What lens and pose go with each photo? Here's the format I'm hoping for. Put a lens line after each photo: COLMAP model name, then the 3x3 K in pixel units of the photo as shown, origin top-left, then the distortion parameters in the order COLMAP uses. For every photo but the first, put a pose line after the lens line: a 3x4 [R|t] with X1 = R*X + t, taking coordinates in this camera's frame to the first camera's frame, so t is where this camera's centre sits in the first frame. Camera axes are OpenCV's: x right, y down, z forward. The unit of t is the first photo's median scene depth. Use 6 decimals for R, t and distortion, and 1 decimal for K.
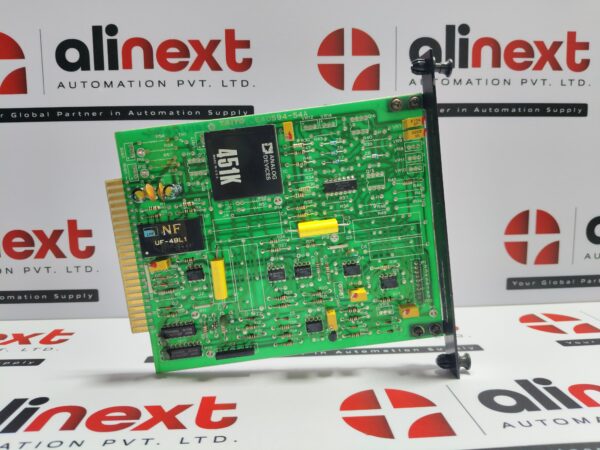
lens RADIAL K [[452.3, 0, 297.5], [0, 452.3, 228.0], [0, 0, 1]] dist [-0.010988, -0.047780]
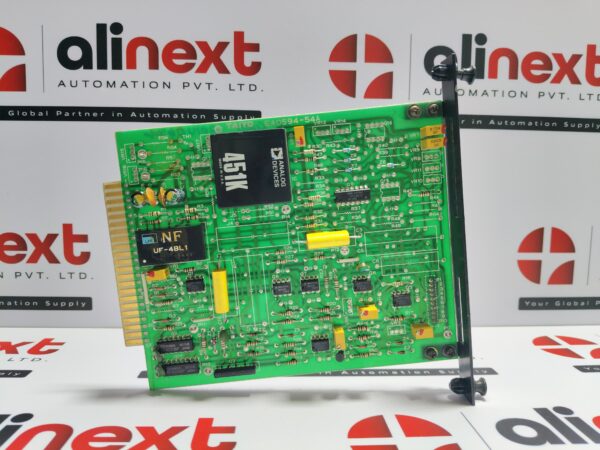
lens RADIAL K [[452.3, 0, 296.6], [0, 452.3, 227.7], [0, 0, 1]] dist [-0.010988, -0.047780]
pose [[0.999579, 0.029004, 0.001128, -0.020681], [-0.028963, 0.999220, -0.026835, 0.001811], [-0.001905, 0.026791, 0.999639, 0.059409]]
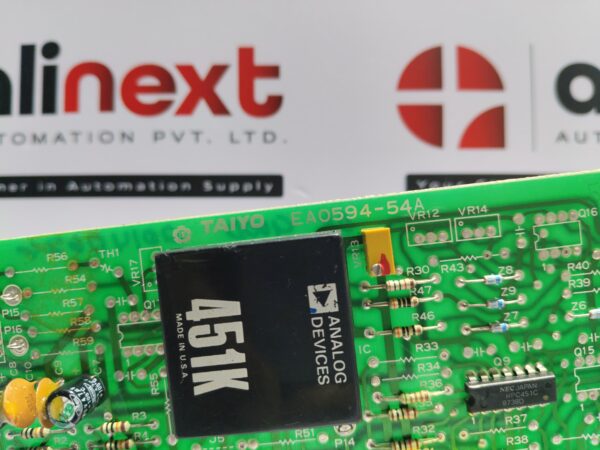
lens RADIAL K [[452.3, 0, 295.3], [0, 452.3, 230.5], [0, 0, 1]] dist [-0.010988, -0.047780]
pose [[0.998126, 0.011751, -0.060055, -0.063353], [-0.019093, 0.992200, -0.123187, -0.174370], [0.058139, 0.124103, 0.990565, 0.589277]]
